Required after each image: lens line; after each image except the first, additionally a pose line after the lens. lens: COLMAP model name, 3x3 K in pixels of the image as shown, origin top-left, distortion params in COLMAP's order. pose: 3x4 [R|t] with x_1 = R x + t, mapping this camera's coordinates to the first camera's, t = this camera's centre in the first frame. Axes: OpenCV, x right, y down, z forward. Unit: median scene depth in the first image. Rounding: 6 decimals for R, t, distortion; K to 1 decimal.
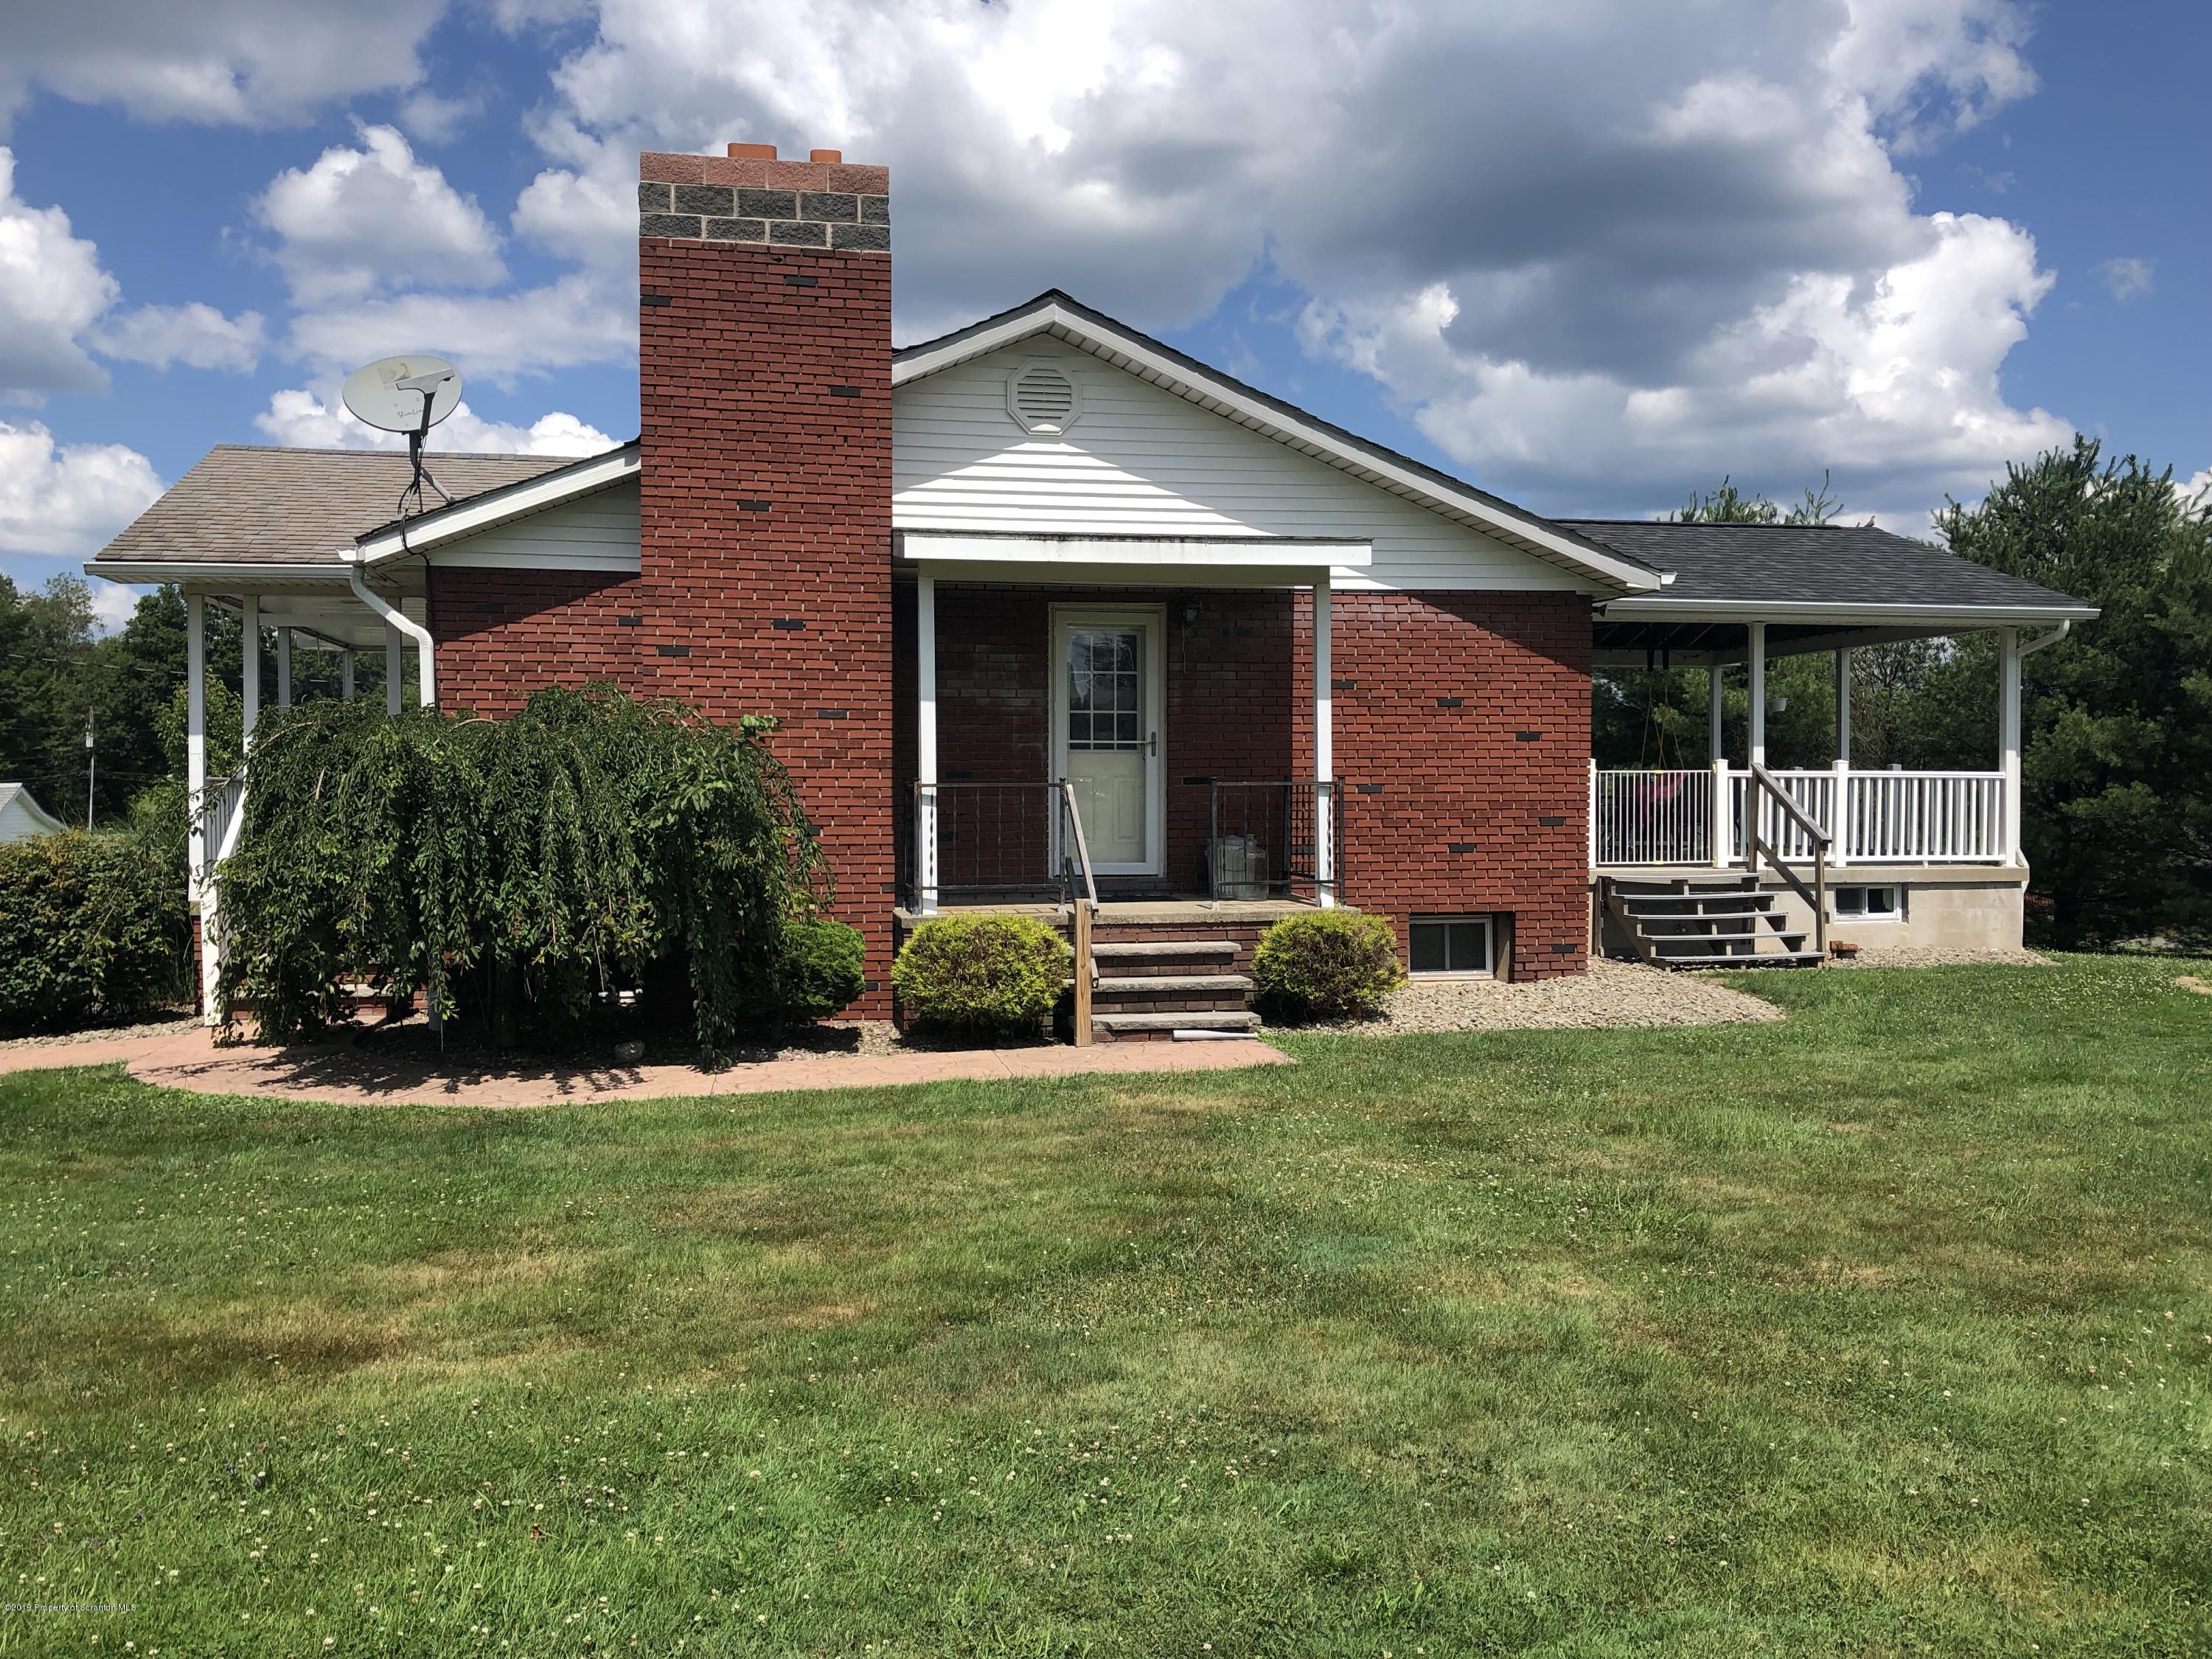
lens RADIAL K [[1818.2, 0, 1106.0], [0, 1818.2, 829.5], [0, 0, 1]] dist [-0.002771, 0.000847]
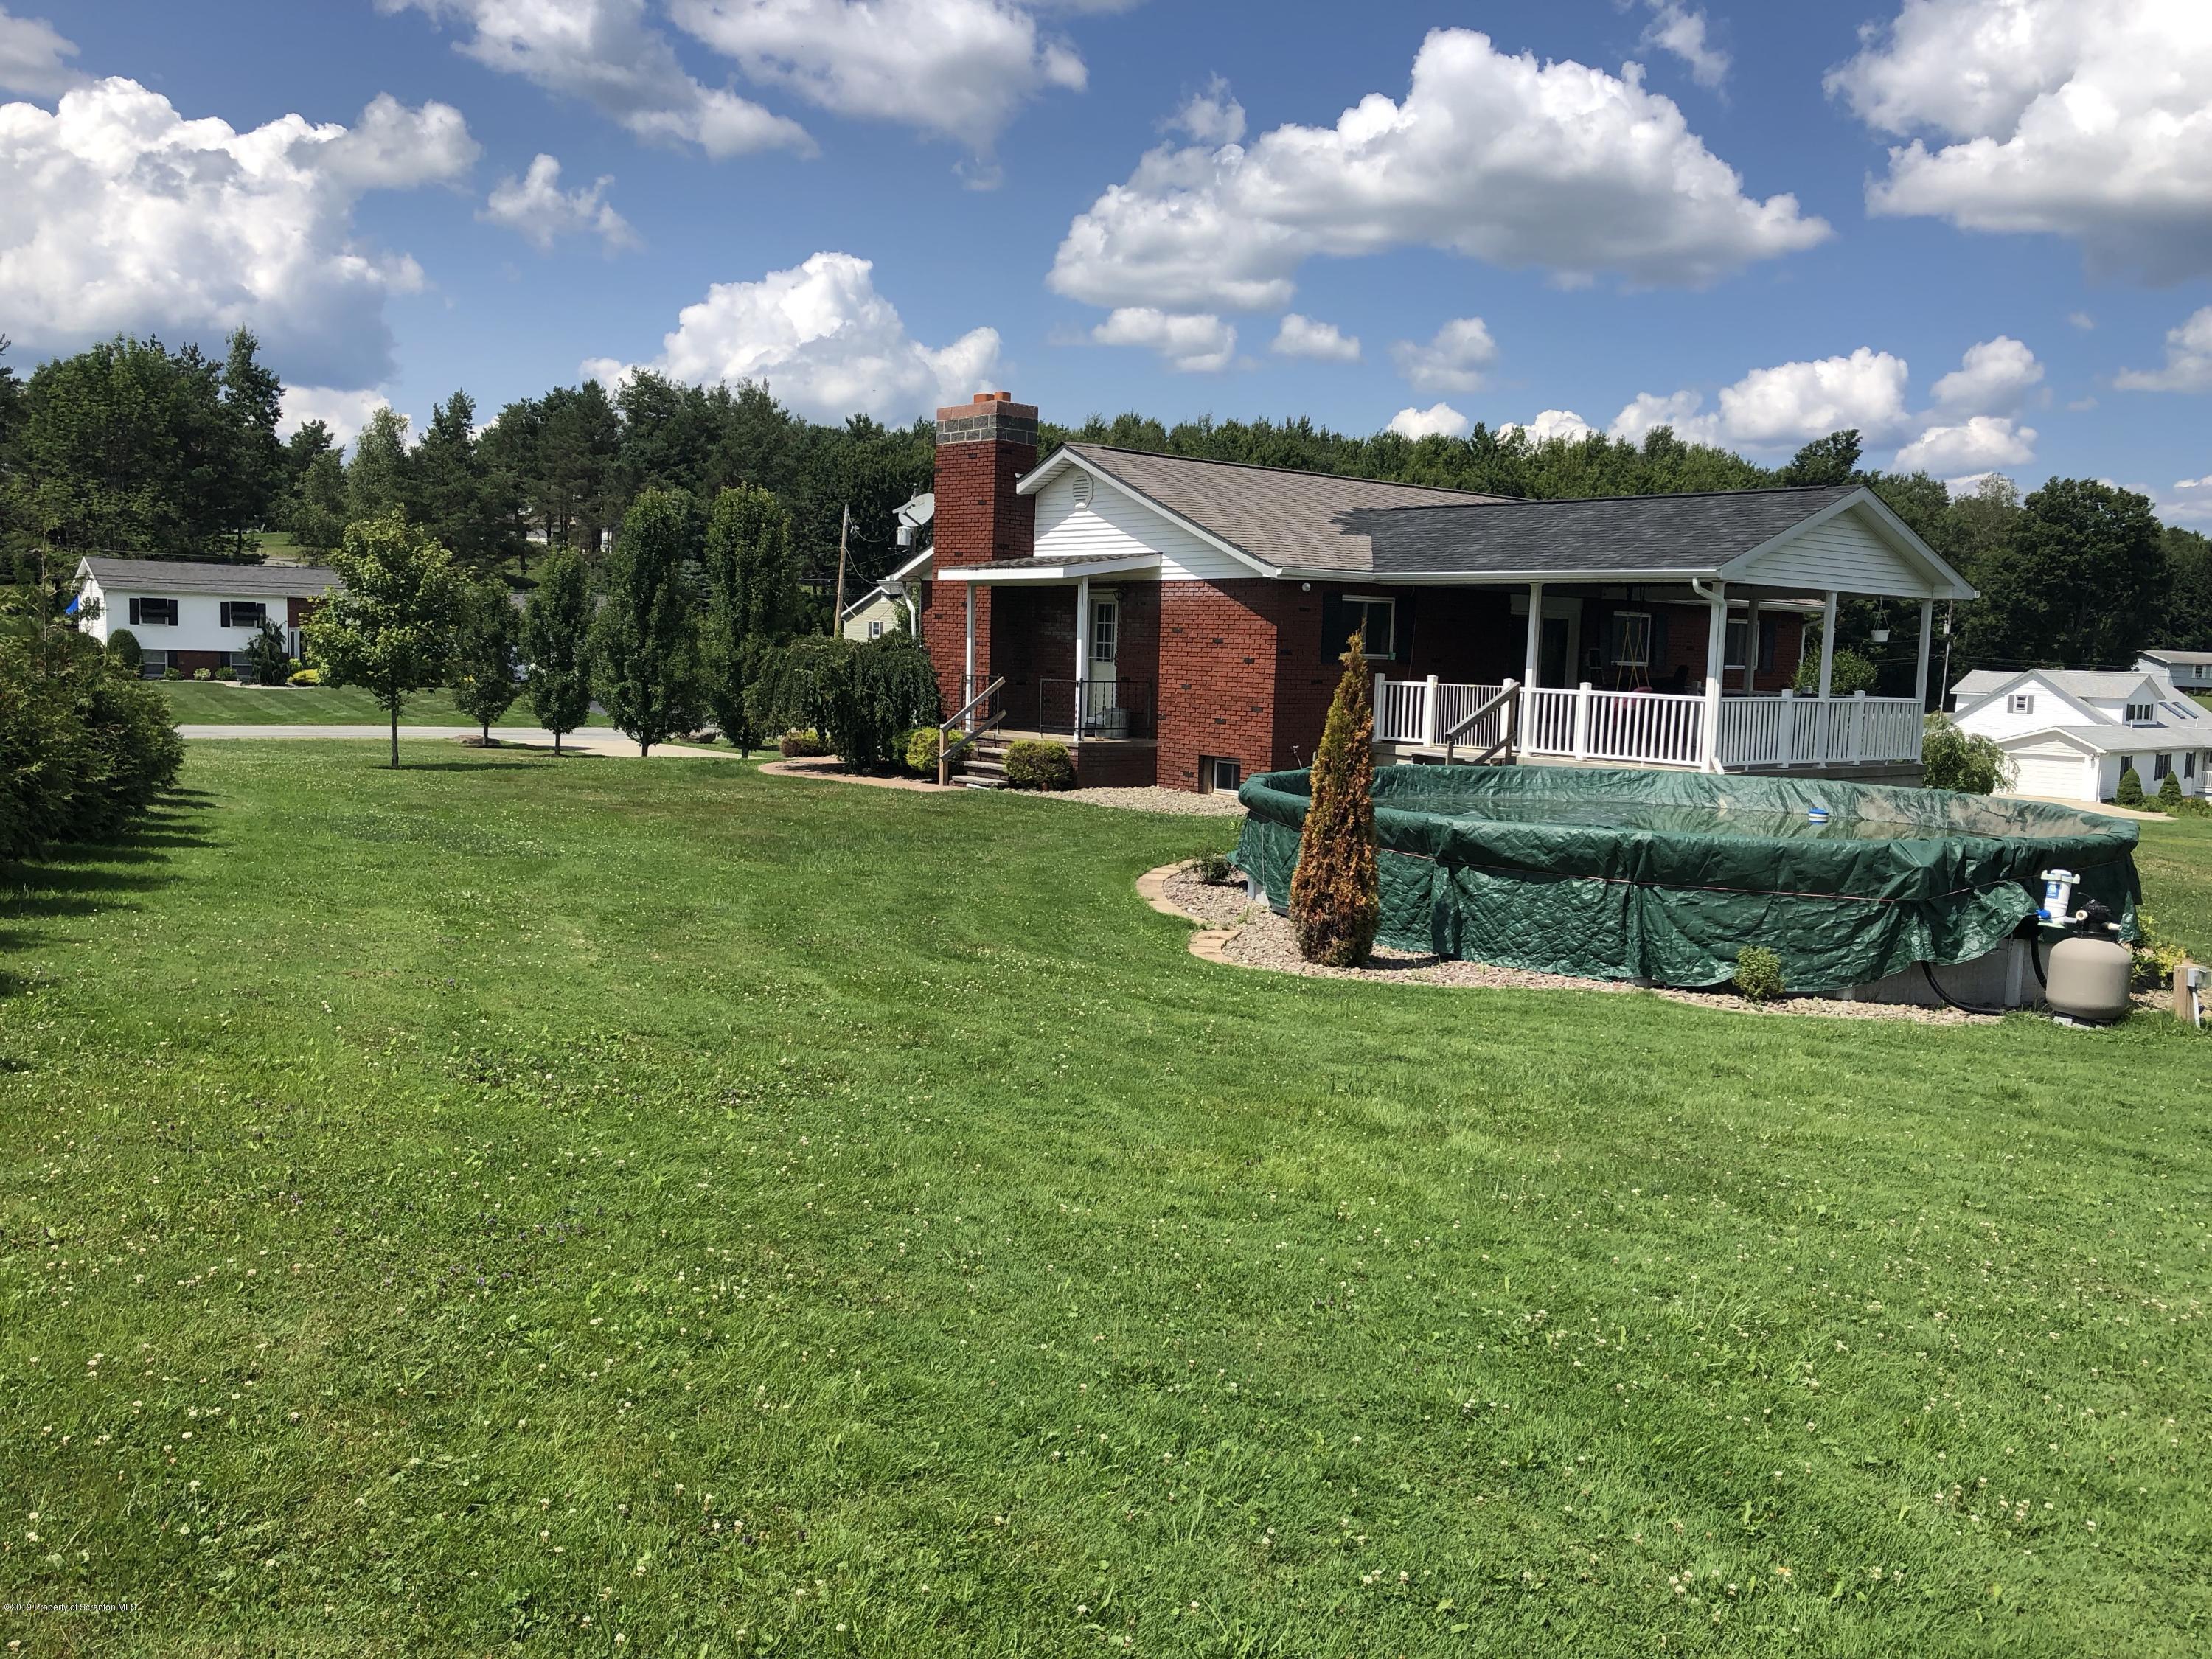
lens RADIAL K [[1789.6, 0, 1106.0], [0, 1789.6, 829.5], [0, 0, 1]] dist [0.002242, 0.008511]
pose [[0.469509, 0.115240, -0.875375, 1.725703], [-0.042245, 0.993242, 0.108099, -0.071243], [0.881916, -0.013773, 0.471205, 0.054539]]
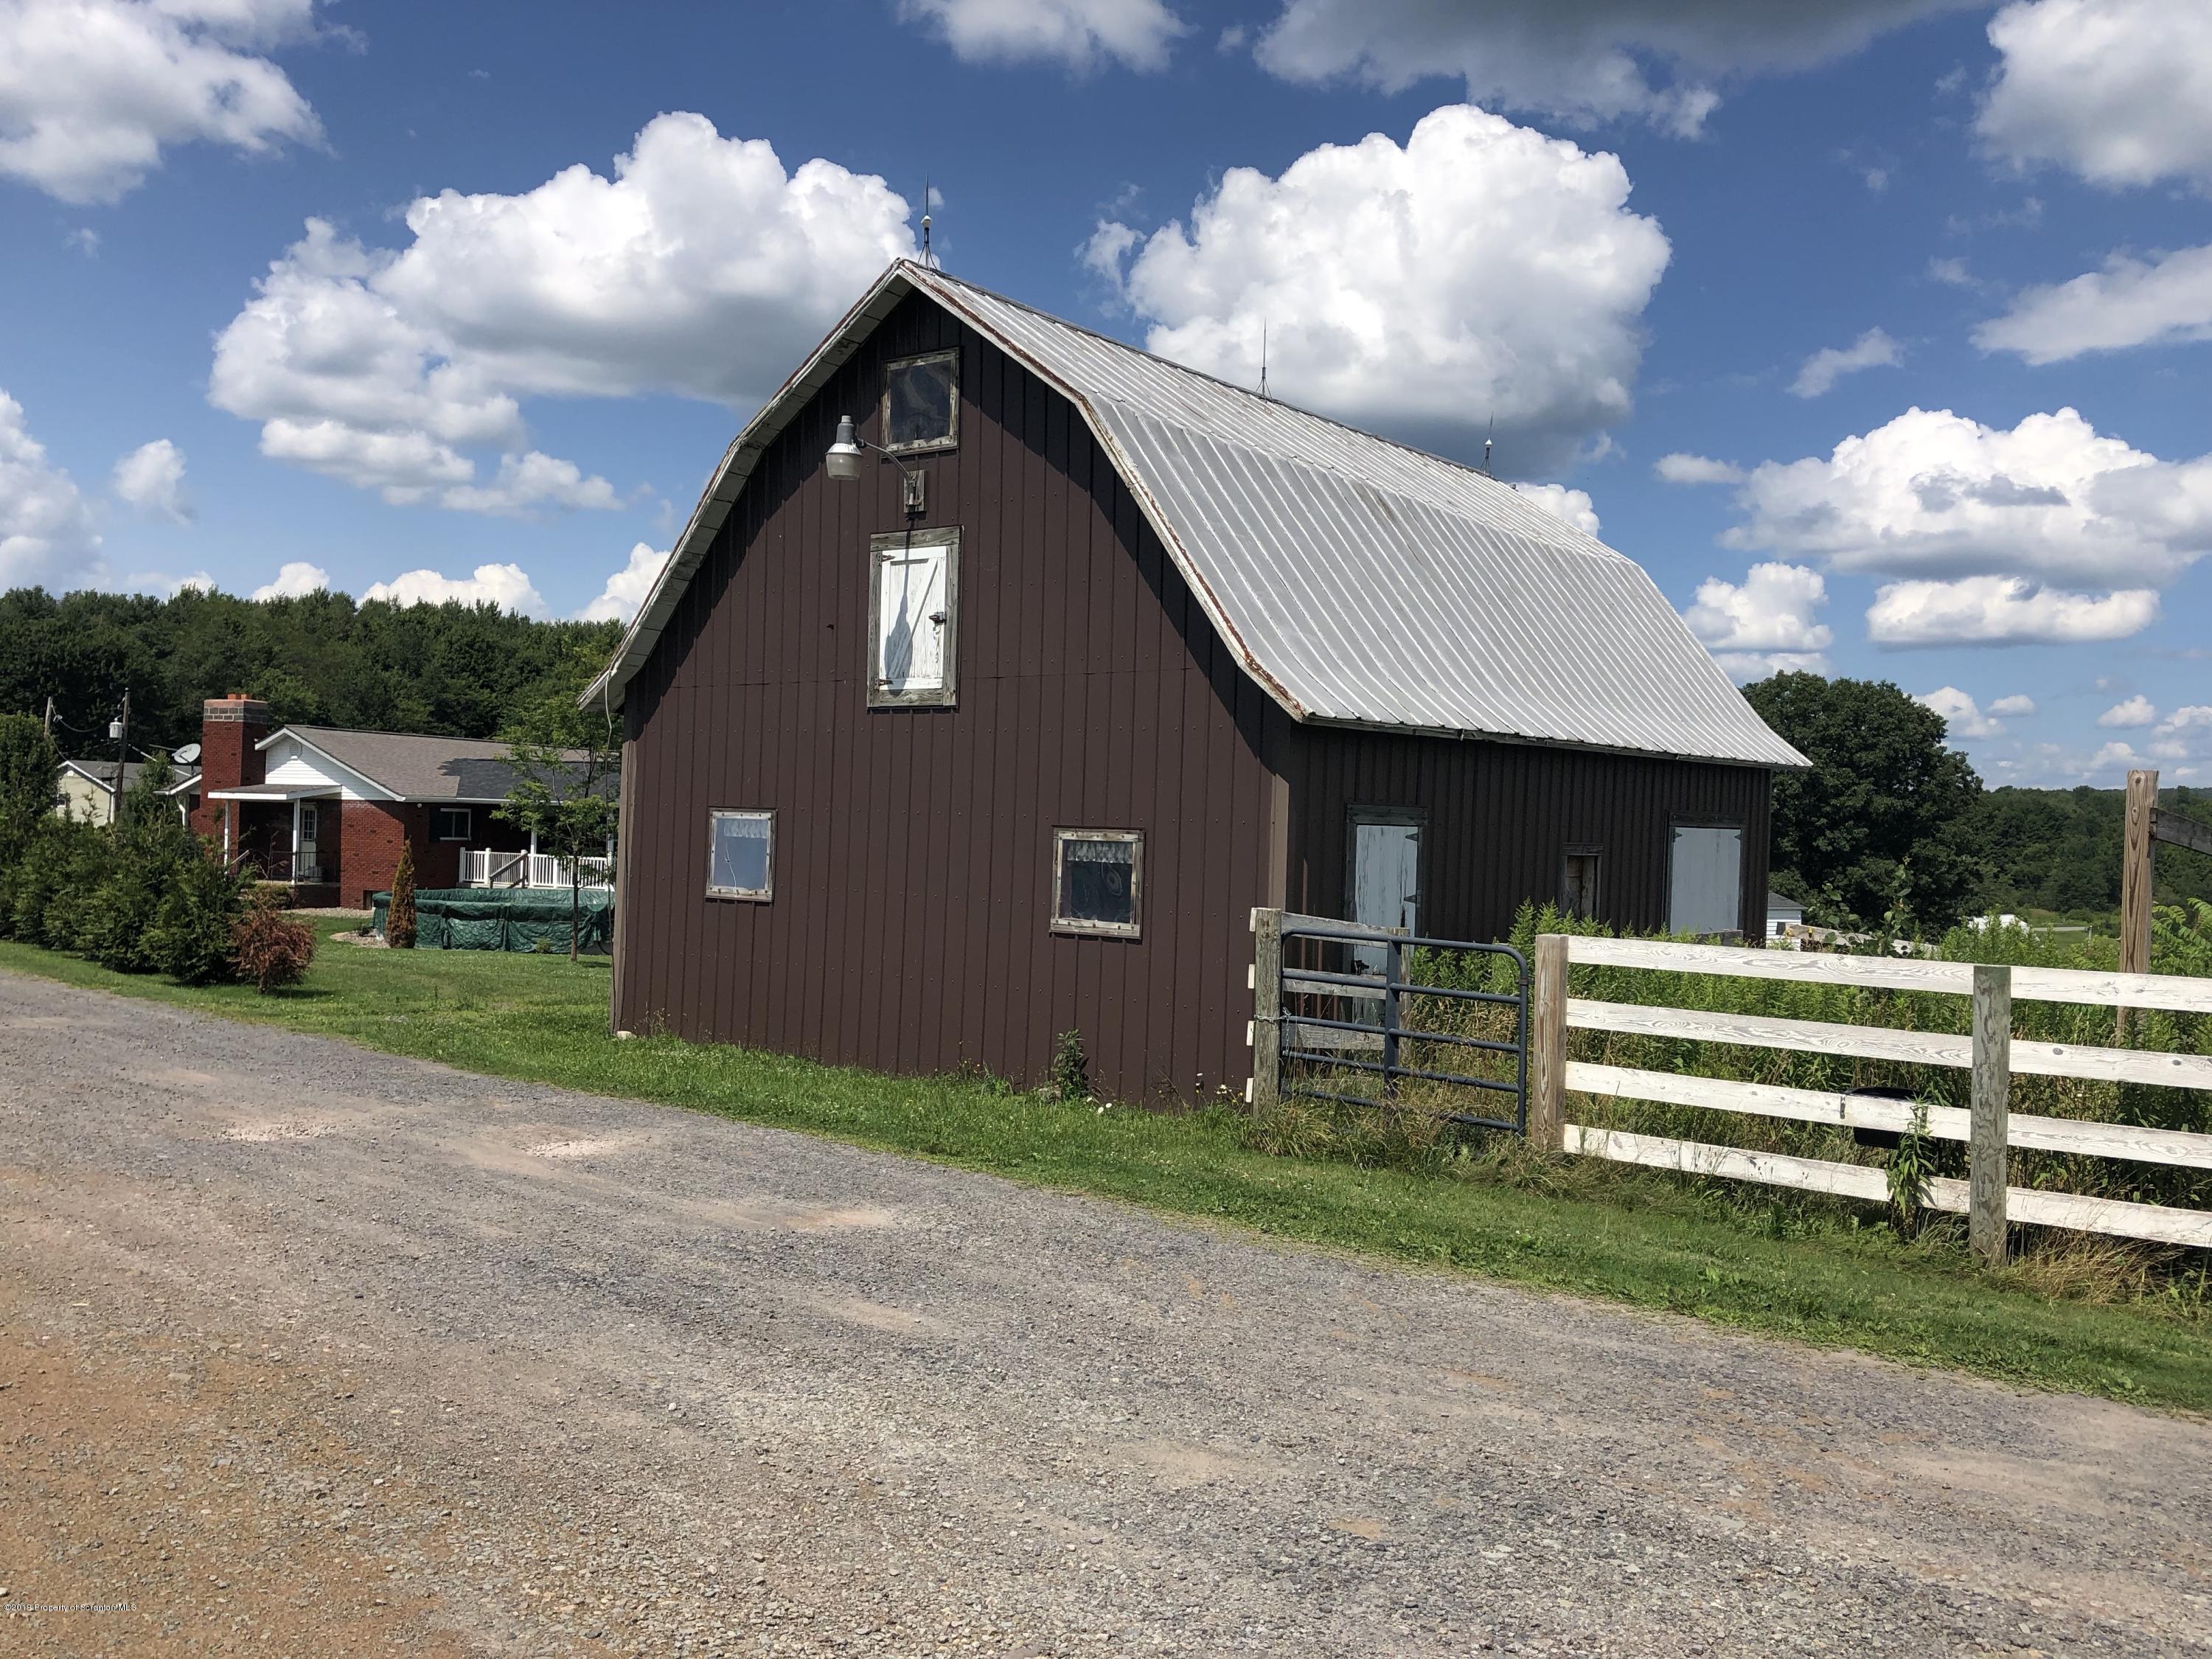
lens RADIAL K [[1845.1, 0, 1106.0], [0, 1845.1, 829.5], [0, 0, 1]] dist [-0.009840, 0.097920]
pose [[0.786439, 0.035177, -0.616665, 3.528169], [-0.042085, 0.999109, 0.003322, -0.145314], [0.616232, 0.023339, 0.787219, -0.952492]]
